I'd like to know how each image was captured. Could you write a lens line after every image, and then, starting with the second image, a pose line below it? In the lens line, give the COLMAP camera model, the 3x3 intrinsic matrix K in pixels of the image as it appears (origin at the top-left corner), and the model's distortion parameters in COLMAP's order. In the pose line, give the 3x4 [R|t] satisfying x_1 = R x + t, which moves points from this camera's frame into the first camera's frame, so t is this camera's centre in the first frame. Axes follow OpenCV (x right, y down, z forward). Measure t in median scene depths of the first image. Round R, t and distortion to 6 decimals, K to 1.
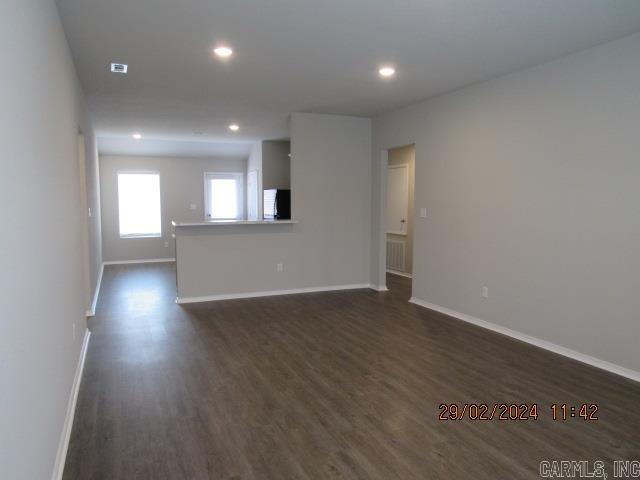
lens RADIAL K [[458.1, 0, 315.5], [0, 458.1, 239.7], [0, 0, 1]] dist [-0.014086, -0.000503]
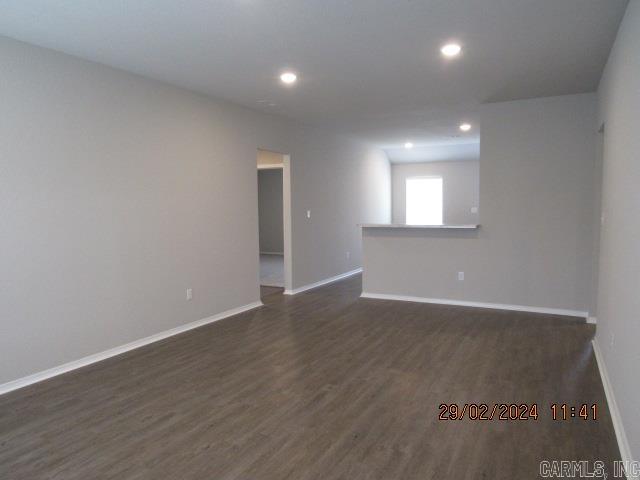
lens RADIAL K [[458.1, 0, 316.7], [0, 458.1, 240.7], [0, 0, 1]] dist [-0.014086, -0.000503]
pose [[0.625560, 0.052762, -0.778390, 0.763631], [-0.054429, 0.998231, 0.023921, -0.027782], [0.778275, 0.027403, 0.627325, 0.325386]]
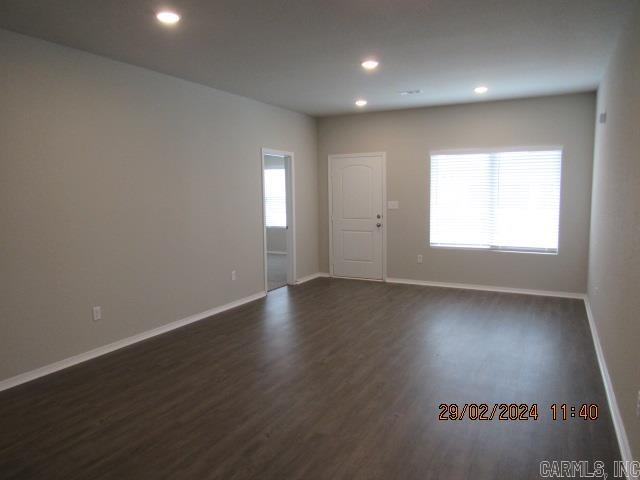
lens RADIAL K [[458.1, 0, 321.7], [0, 458.1, 235.1], [0, 0, 1]] dist [-0.014086, -0.000503]
pose [[-0.634802, -0.067080, 0.769758, -0.626981], [0.073271, 0.986509, 0.146394, -0.140893], [-0.769193, 0.149332, -0.621323, 1.480975]]
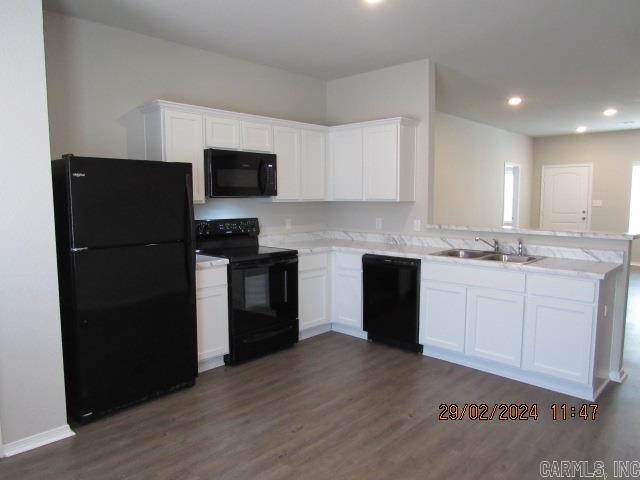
lens RADIAL K [[458.1, 0, 320.6], [0, 458.1, 241.6], [0, 0, 1]] dist [-0.014086, -0.000503]
pose [[-0.412915, -0.097313, 0.905556, -0.983381], [0.076560, 0.987048, 0.140980, -0.220965], [-0.907546, 0.127542, -0.400117, 2.409527]]
